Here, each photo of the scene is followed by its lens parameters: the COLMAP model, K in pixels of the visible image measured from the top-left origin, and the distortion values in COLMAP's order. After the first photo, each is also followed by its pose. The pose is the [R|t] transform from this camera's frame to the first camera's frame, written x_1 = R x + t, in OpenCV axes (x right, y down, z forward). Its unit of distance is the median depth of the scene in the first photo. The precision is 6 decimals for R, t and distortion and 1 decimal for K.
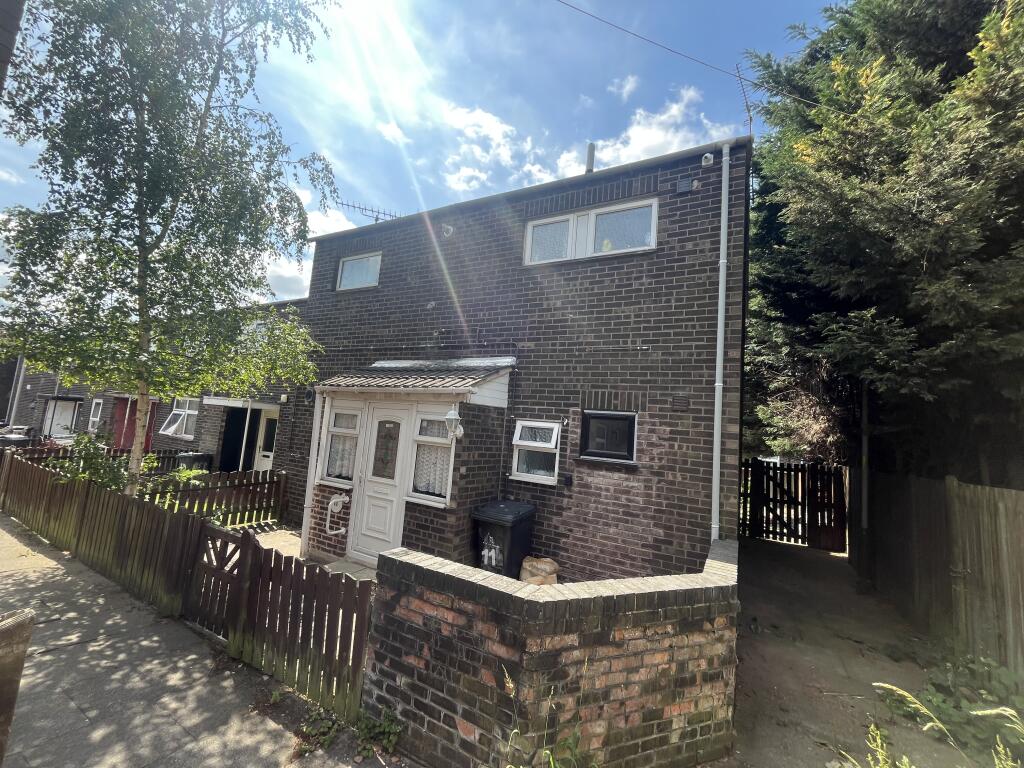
lens RADIAL K [[412.9, 0, 507.8], [0, 412.9, 383.2], [0, 0, 1]] dist [0.000956, 0.000225]
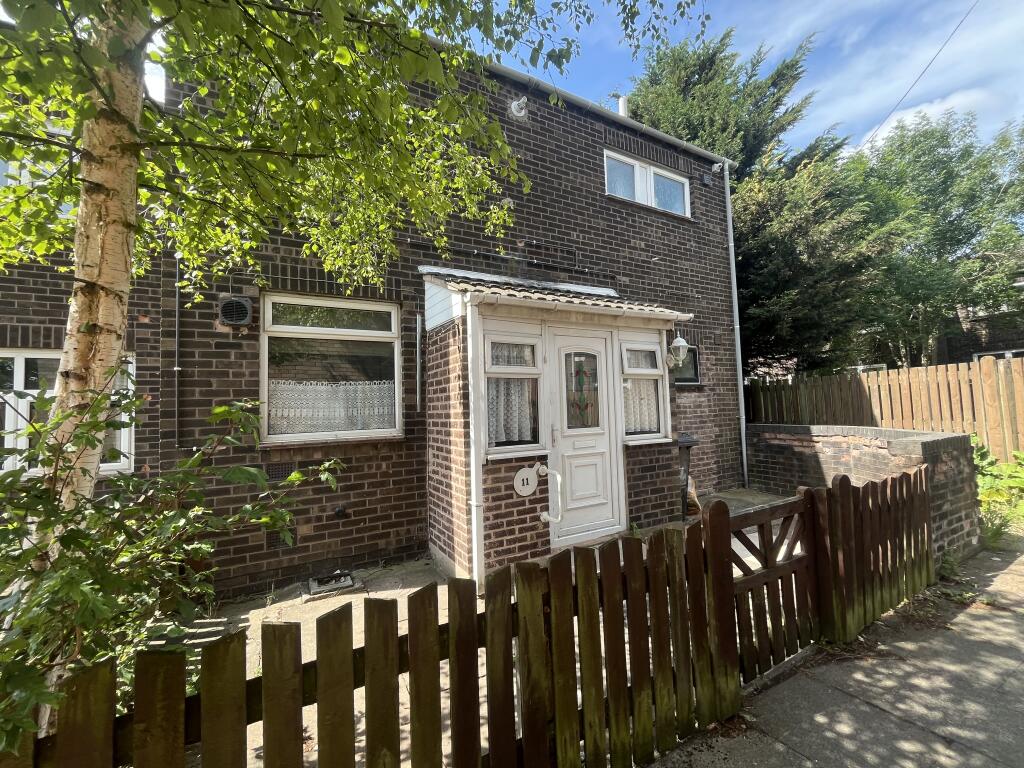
lens RADIAL K [[412.9, 0, 508.6], [0, 412.9, 383.8], [0, 0, 1]] dist [0.000956, 0.000225]
pose [[0.535983, -0.049433, 0.842780, -1.026746], [-0.020137, 0.997252, 0.071300, 0.100826], [-0.843988, -0.055187, 0.533515, 0.735844]]
